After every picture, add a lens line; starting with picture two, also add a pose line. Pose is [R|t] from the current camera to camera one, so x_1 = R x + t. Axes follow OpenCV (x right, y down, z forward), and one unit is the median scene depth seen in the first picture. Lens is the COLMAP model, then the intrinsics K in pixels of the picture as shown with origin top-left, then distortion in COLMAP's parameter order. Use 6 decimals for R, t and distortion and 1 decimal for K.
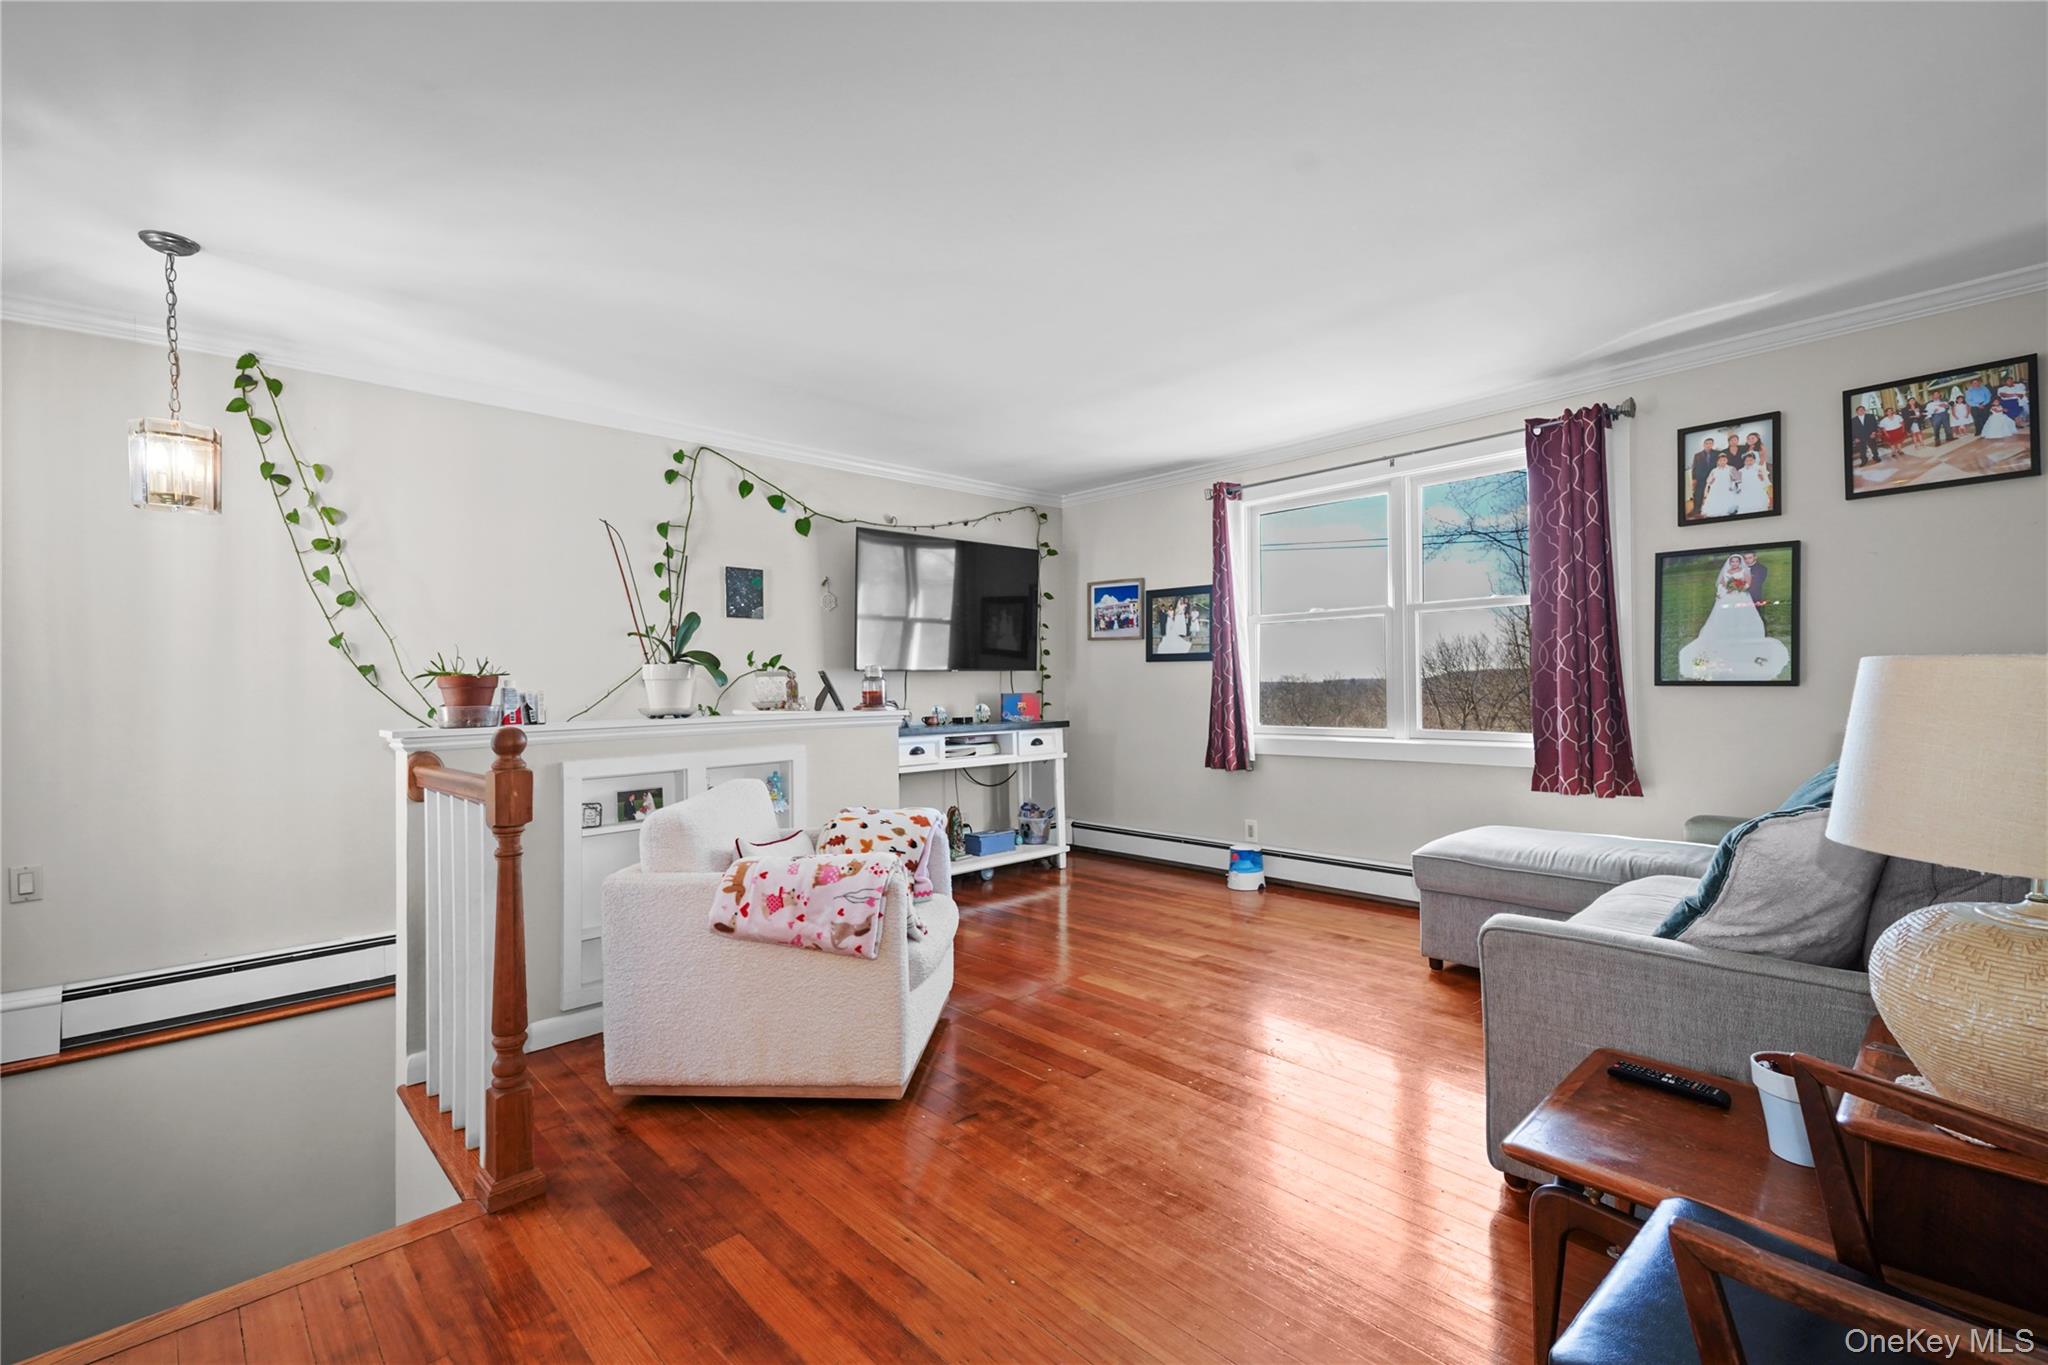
lens RADIAL K [[894.8, 0, 1010.9], [0, 894.8, 694.2], [0, 0, 1]] dist [-0.000891, -0.001451]
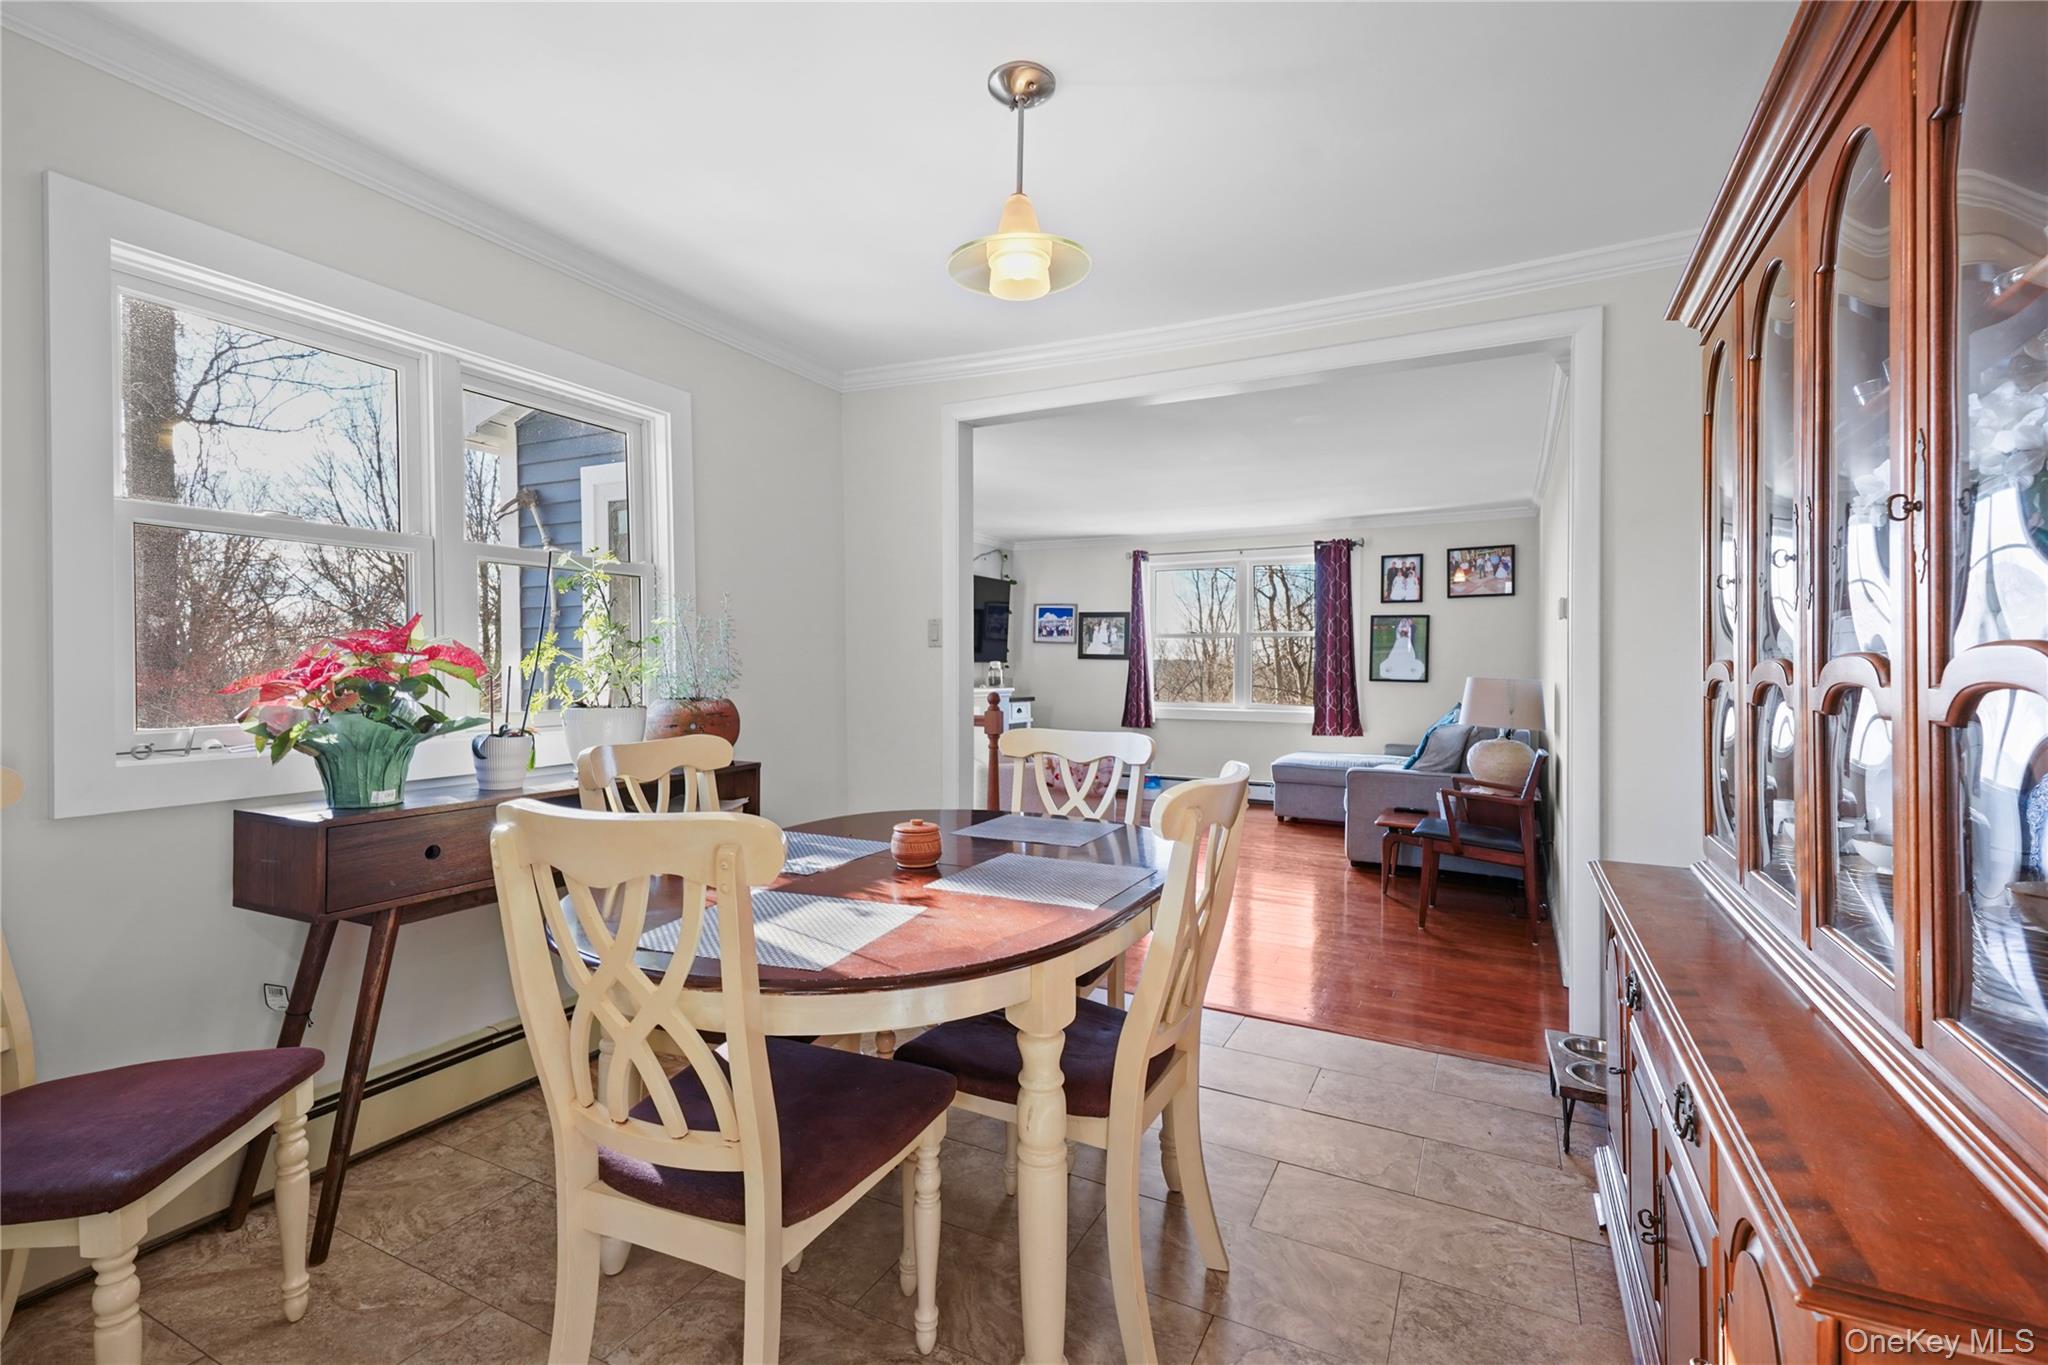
lens RADIAL K [[894.8, 0, 1033.9], [0, 894.8, 674.4], [0, 0, 1]] dist [-0.000891, -0.001451]
pose [[0.940005, 0.021269, 0.340498, -0.635033], [-0.020338, 0.999773, -0.006305, 0.002742], [-0.340555, -0.000998, 0.940224, -0.598196]]
